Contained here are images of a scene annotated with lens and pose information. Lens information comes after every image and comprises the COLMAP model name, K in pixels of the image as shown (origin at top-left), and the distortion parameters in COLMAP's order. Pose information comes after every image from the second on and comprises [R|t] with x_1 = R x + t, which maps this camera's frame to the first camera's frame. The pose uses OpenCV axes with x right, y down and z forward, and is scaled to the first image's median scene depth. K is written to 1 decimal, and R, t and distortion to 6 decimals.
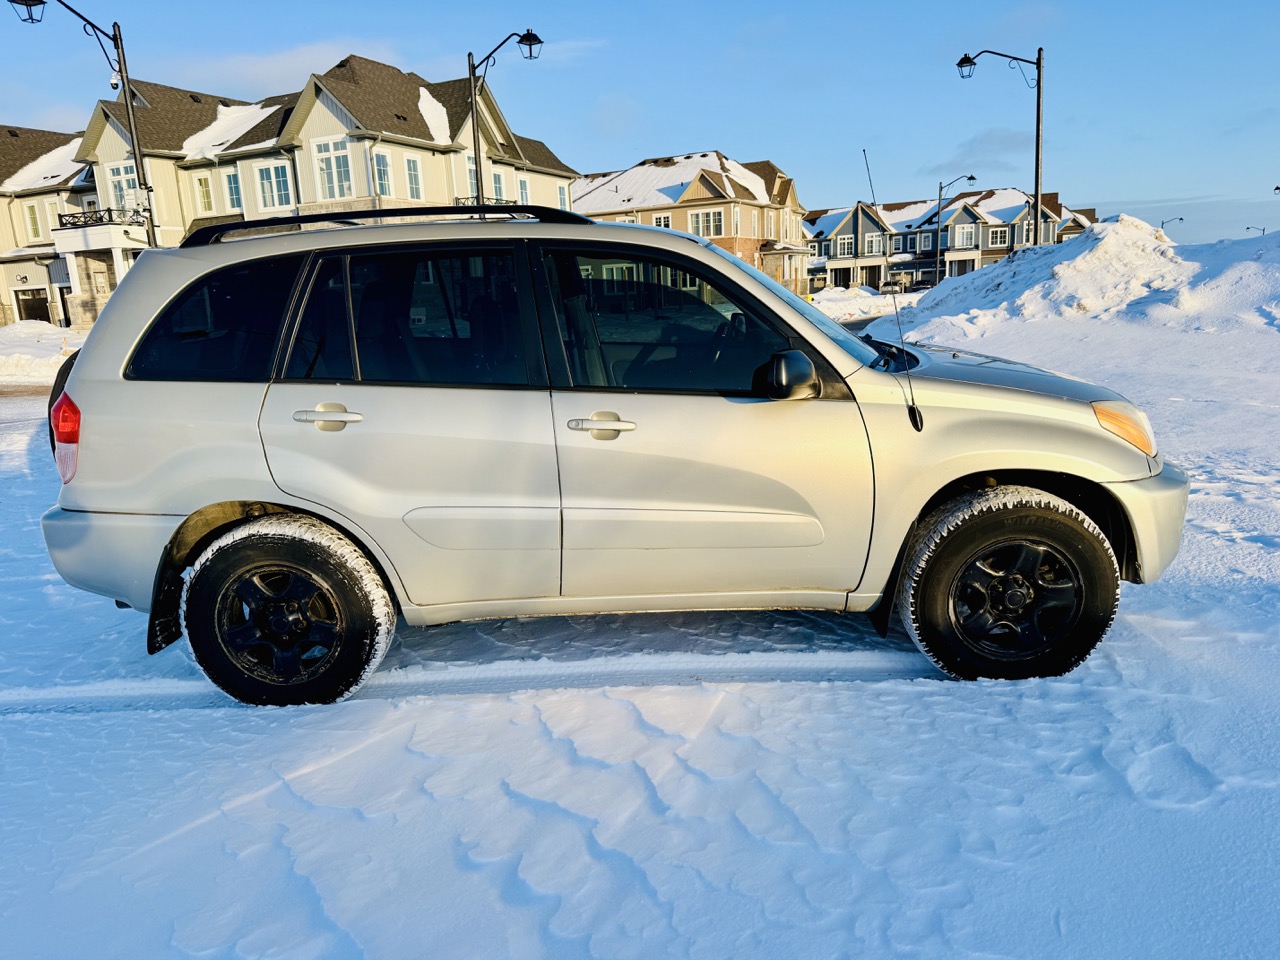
lens RADIAL K [[906.9, 0, 640.0], [0, 906.9, 480.0], [0, 0, 1]] dist [-0.006247, -0.007840]
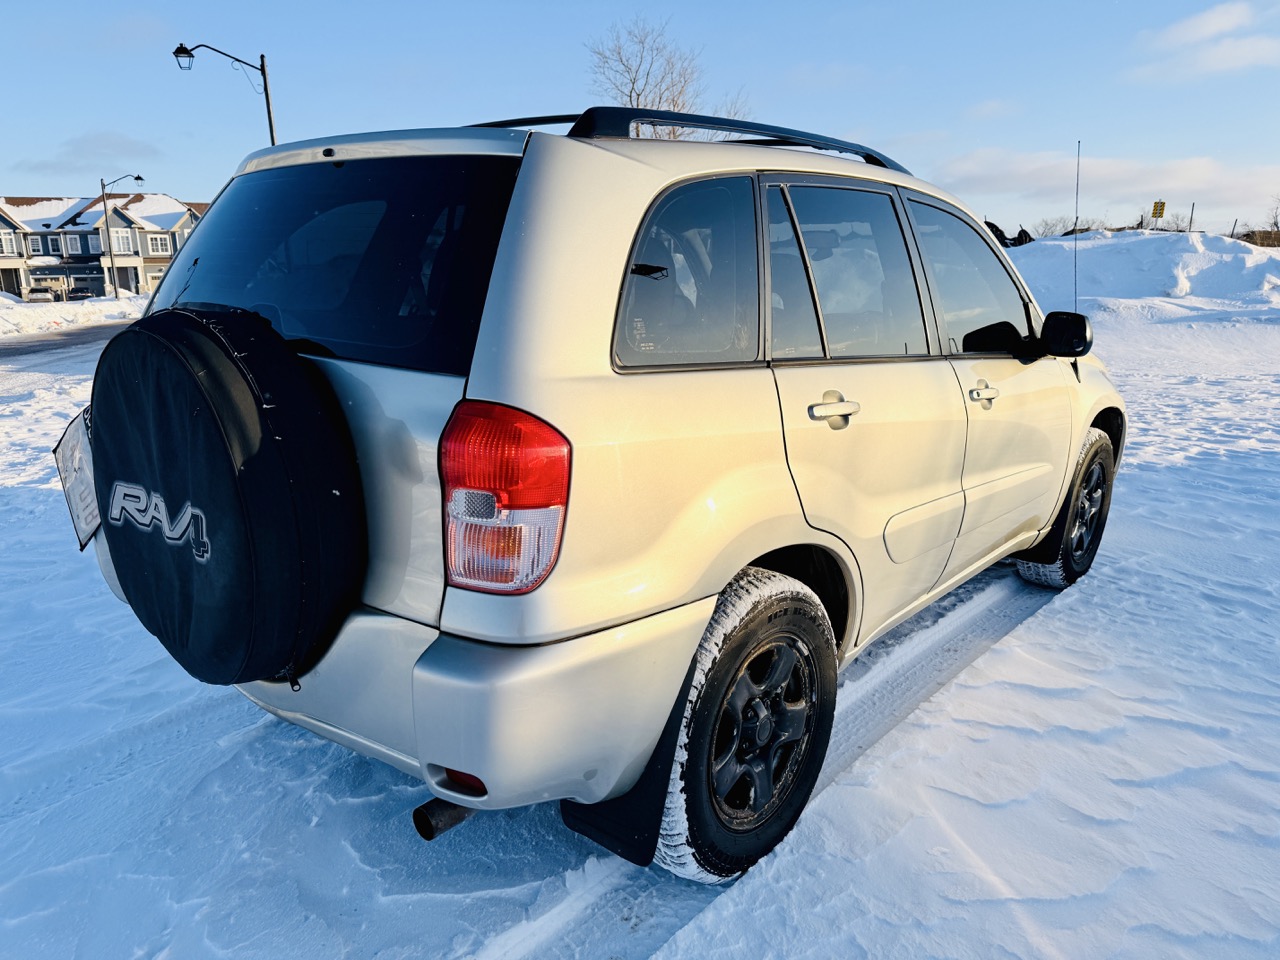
lens RADIAL K [[899.3, 0, 640.0], [0, 899.3, 480.0], [0, 0, 1]] dist [0.012357, 0.004455]
pose [[0.654935, -0.133794, 0.743746, -0.072800], [0.142394, 0.988421, 0.052417, -0.005544], [-0.742148, 0.071575, 0.666403, 0.047718]]
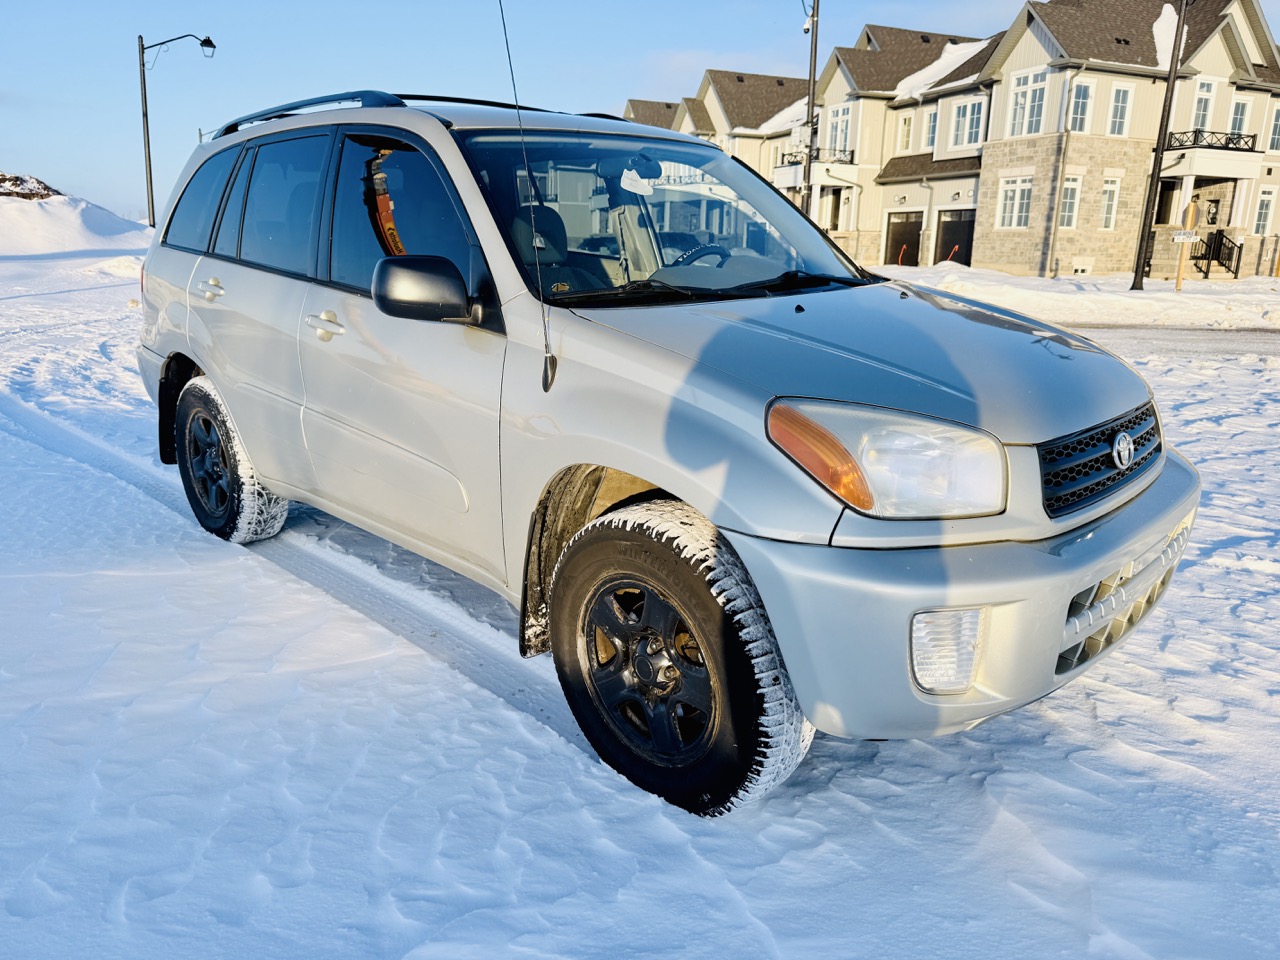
lens RADIAL K [[893.9, 0, 640.0], [0, 893.9, 480.0], [0, 0, 1]] dist [-0.001540, -0.000453]
pose [[0.723556, 0.233098, -0.649717, 0.060902], [-0.192815, 0.972041, 0.134010, -0.006812], [0.662789, 0.028311, 0.748271, 0.038437]]
